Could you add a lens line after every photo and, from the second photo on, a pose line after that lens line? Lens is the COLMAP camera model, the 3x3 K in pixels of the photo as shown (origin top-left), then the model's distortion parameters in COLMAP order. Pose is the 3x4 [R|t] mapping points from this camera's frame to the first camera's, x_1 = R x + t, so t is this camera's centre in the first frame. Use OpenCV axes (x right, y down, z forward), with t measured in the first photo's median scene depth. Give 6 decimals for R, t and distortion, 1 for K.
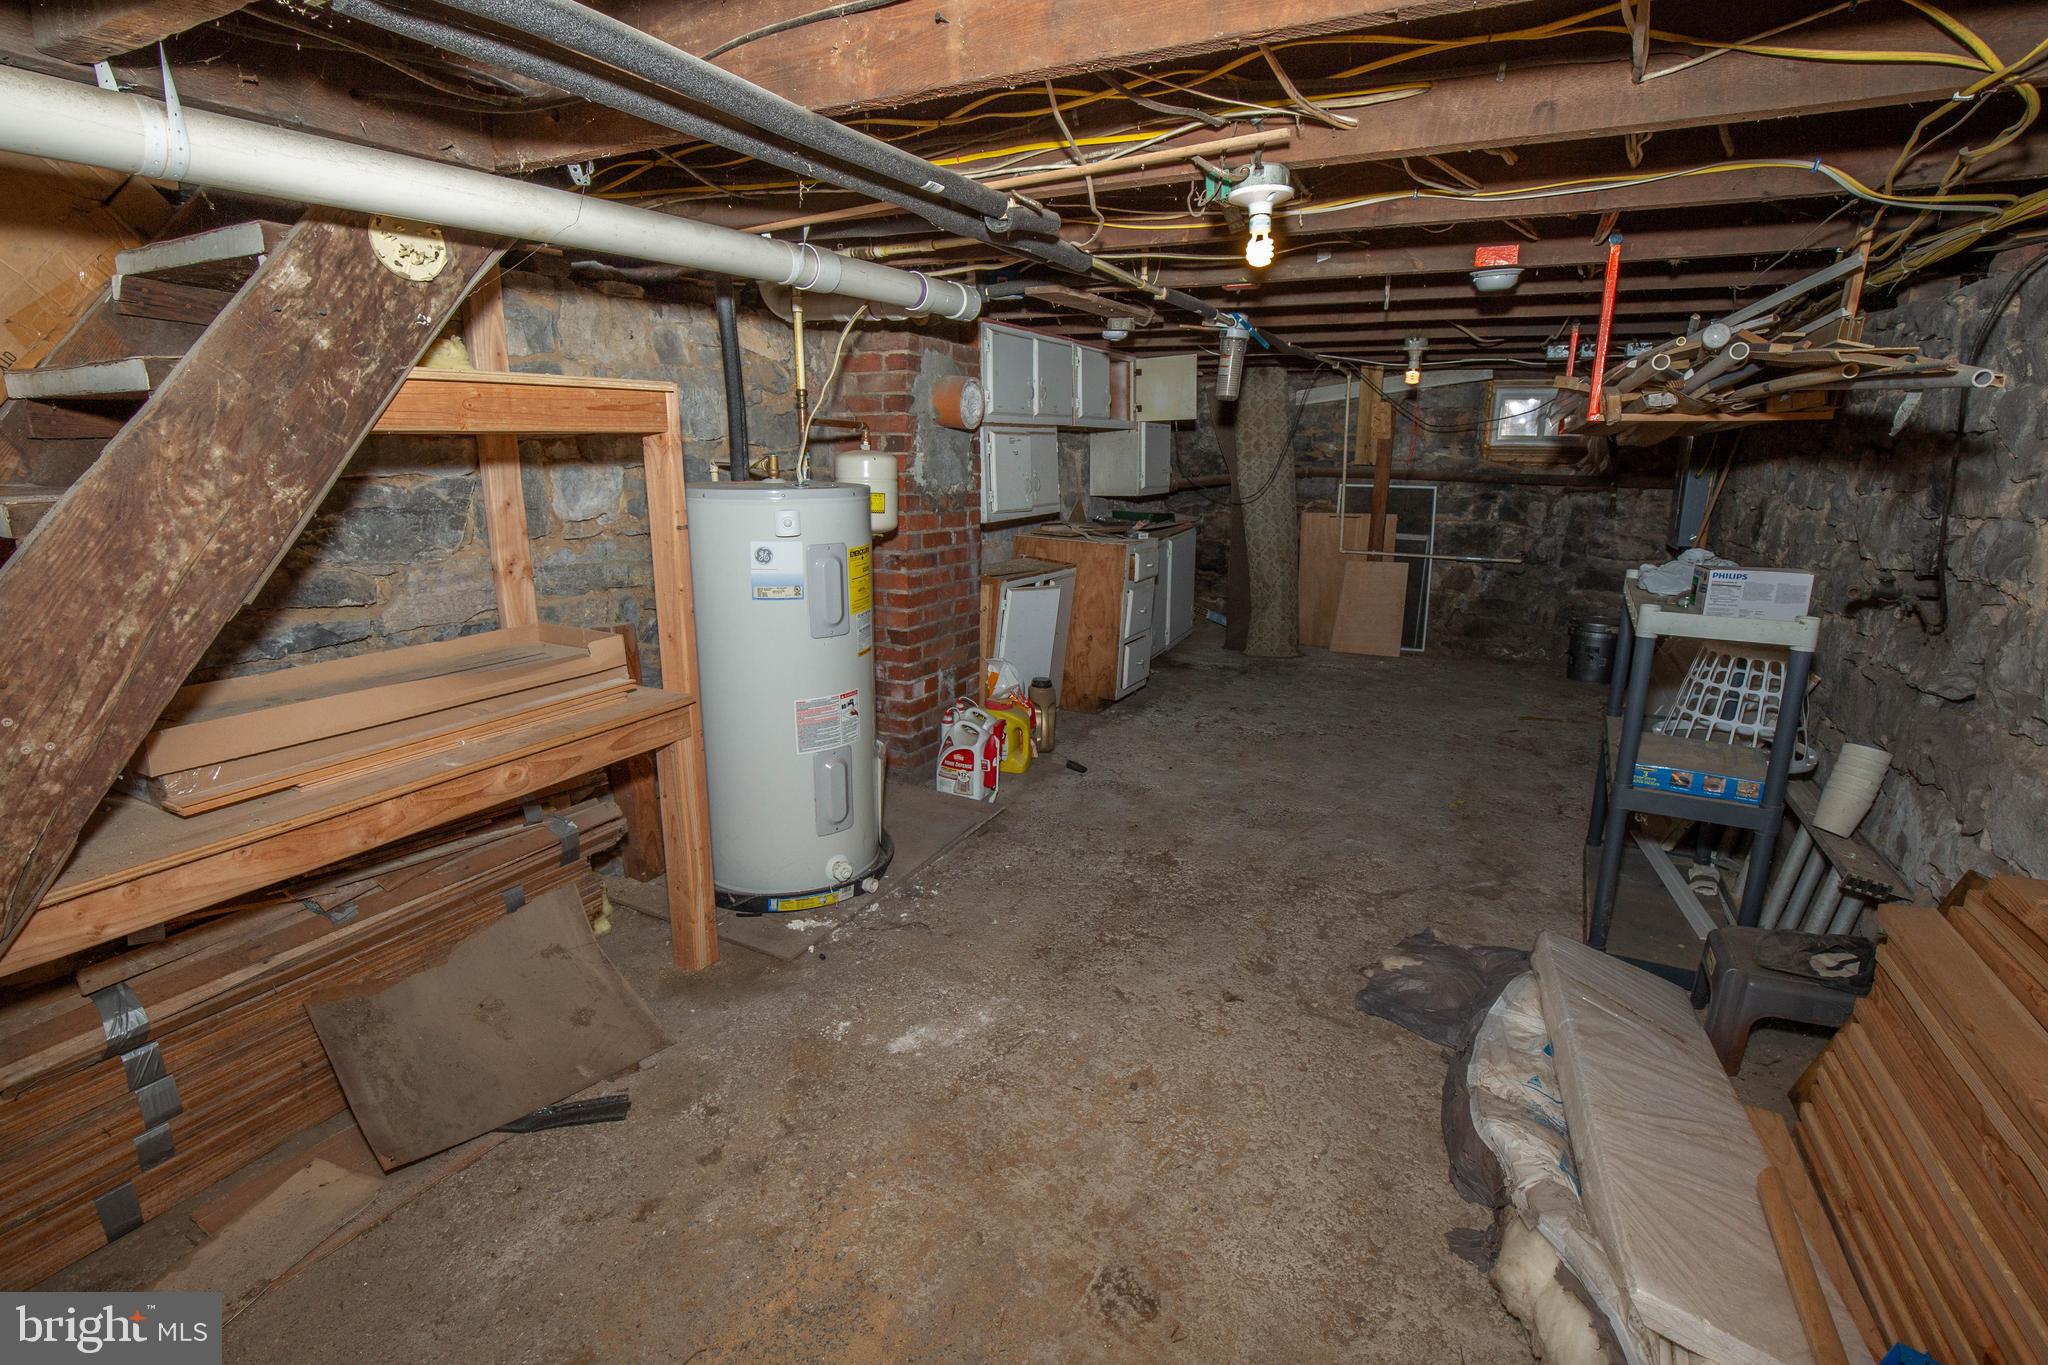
lens RADIAL K [[973.2, 0, 1020.0], [0, 973.2, 679.3], [0, 0, 1]] dist [-0.038465, 0.007854]
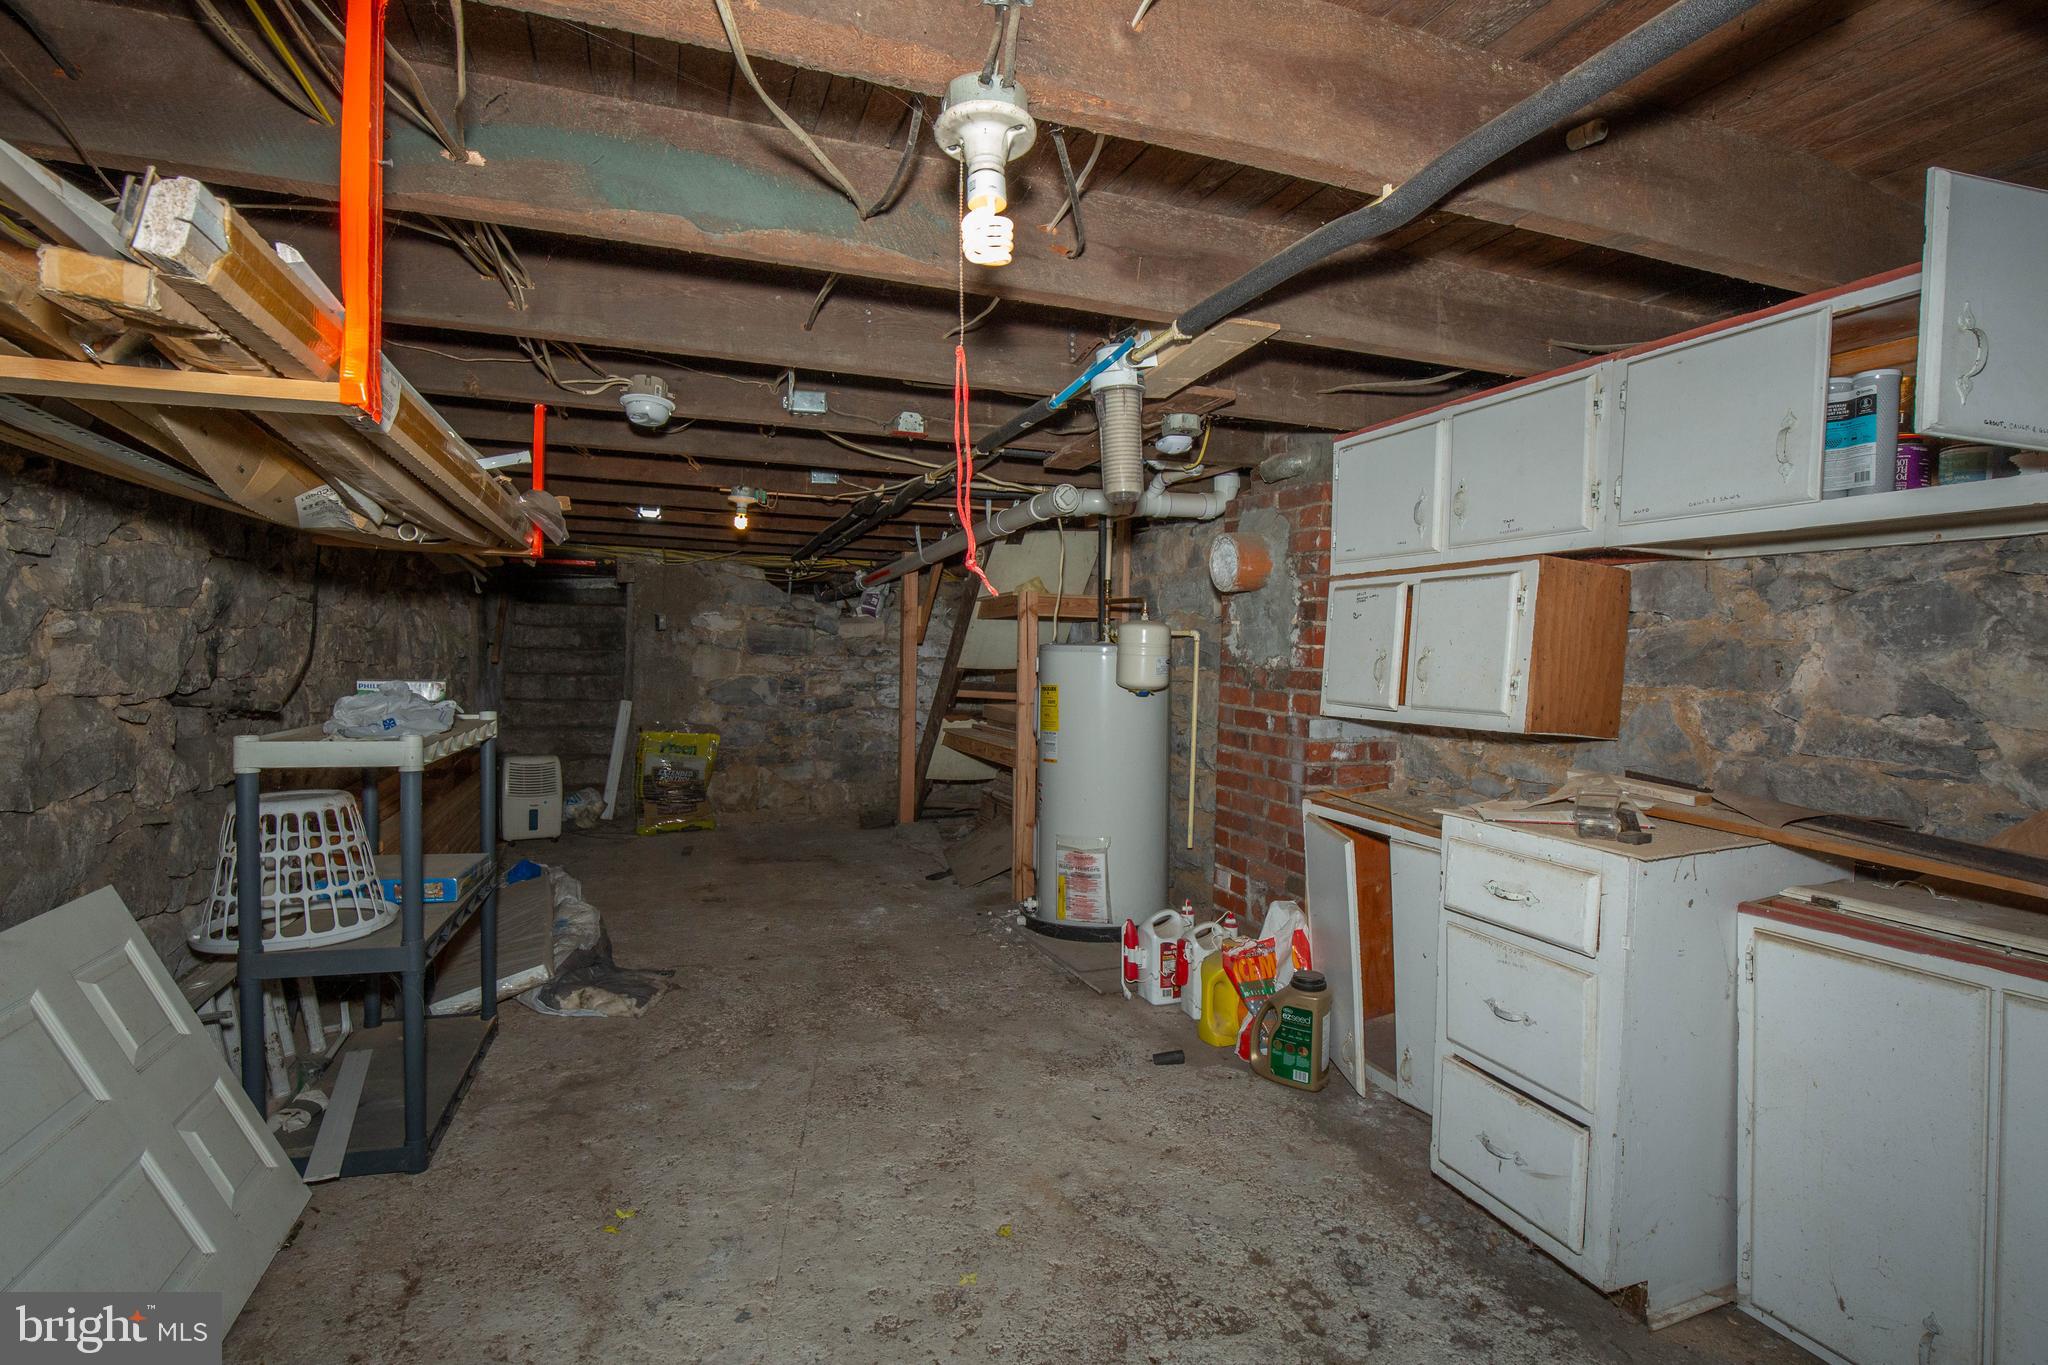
lens RADIAL K [[973.2, 0, 1019.0], [0, 973.2, 674.5], [0, 0, 1]] dist [-0.038465, 0.007854]
pose [[-0.673546, 0.001240, -0.739145, 0.685273], [-0.192258, 0.965284, 0.176814, -0.294001], [0.713704, 0.261199, -0.649925, 1.400731]]
